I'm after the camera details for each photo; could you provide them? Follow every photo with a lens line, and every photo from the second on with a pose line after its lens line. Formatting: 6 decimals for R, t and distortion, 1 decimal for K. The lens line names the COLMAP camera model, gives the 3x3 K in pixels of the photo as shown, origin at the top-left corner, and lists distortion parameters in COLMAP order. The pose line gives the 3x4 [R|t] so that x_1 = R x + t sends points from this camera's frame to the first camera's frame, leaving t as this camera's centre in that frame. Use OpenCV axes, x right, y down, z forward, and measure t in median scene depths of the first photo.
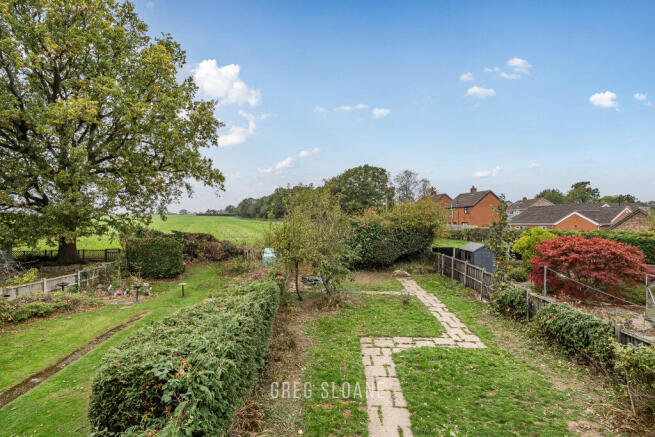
lens RADIAL K [[335.9, 0, 327.5], [0, 335.9, 218.5], [0, 0, 1]] dist [-0.000977, -0.000186]
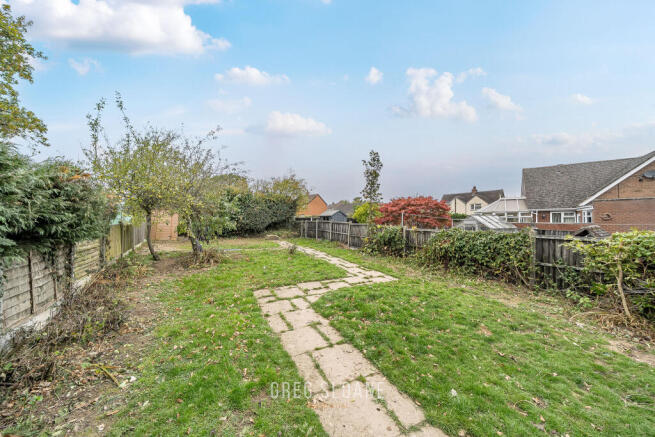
lens RADIAL K [[222.9, 0, 322.5], [0, 222.9, 219.7], [0, 0, 1]] dist [-0.002540, -0.000133]
pose [[0.870169, 0.005499, 0.492722, -0.002440], [-0.004187, 0.999984, -0.003767, 0.162628], [-0.492735, 0.001215, 0.870179, 0.414407]]
